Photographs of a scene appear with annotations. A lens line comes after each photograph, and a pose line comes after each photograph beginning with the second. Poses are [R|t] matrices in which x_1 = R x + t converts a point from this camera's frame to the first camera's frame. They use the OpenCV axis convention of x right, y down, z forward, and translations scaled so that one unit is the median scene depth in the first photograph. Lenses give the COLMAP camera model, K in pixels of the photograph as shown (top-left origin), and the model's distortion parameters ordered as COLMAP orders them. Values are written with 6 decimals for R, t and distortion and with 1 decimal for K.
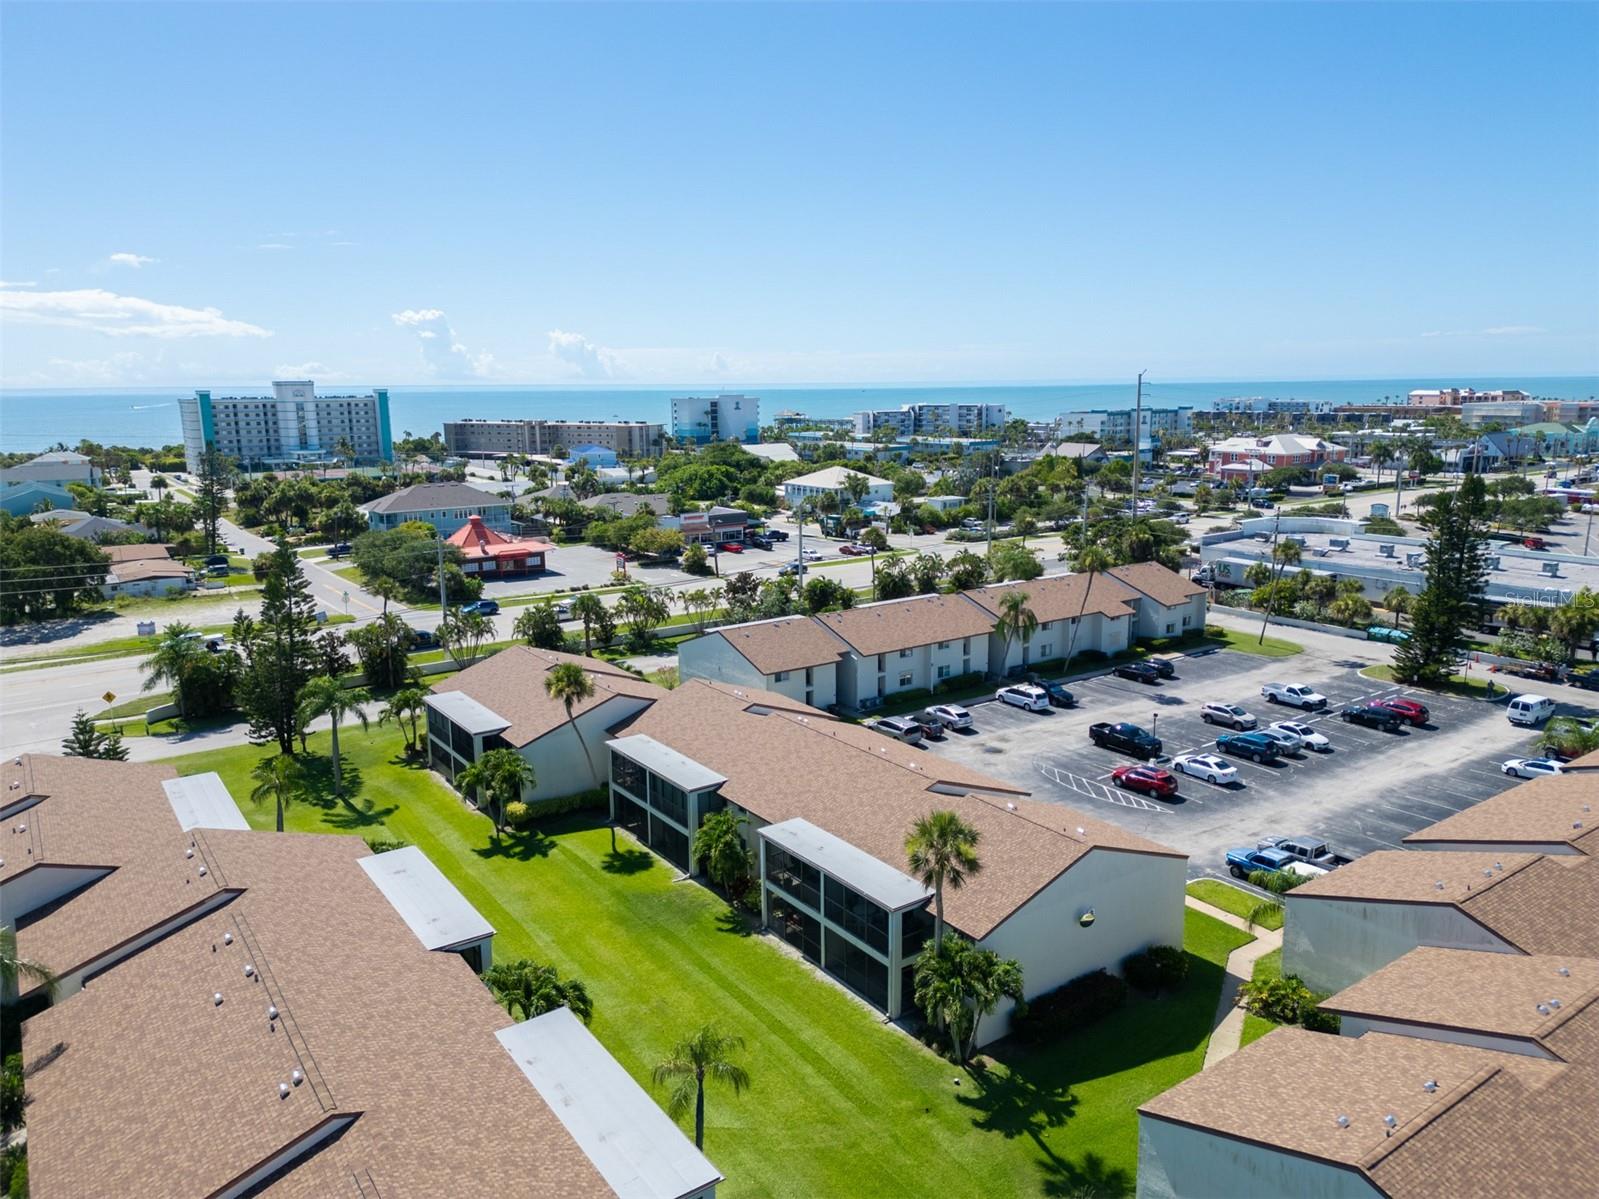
lens RADIAL K [[1115.4, 0, 799.5], [0, 1115.4, 599.5], [0, 0, 1]] dist [0.098348, -0.109340]
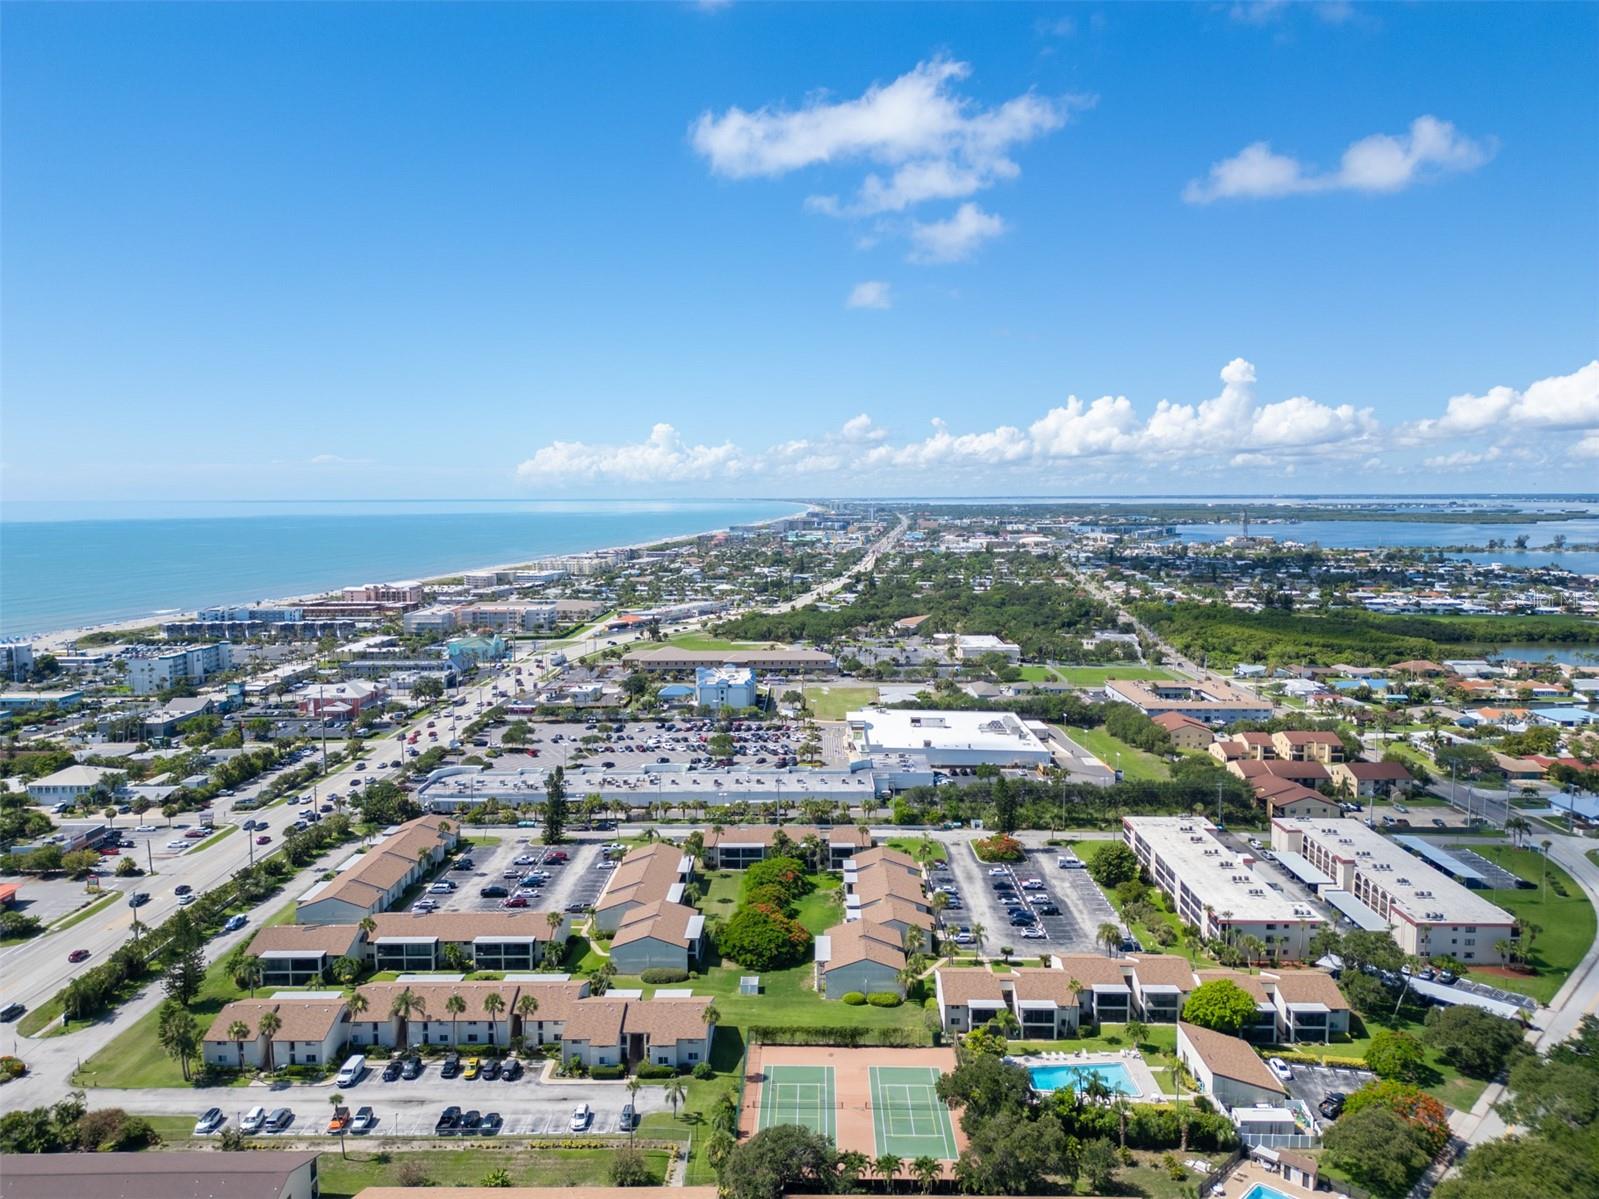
lens RADIAL K [[1115.4, 0, 799.5], [0, 1115.4, 599.5], [0, 0, 1]] dist [0.098348, -0.109340]
pose [[0.600481, -0.062269, 0.797211, -1.278096], [0.154332, 0.987244, -0.039134, -0.324891], [-0.784604, 0.146535, 0.602431, -1.229530]]
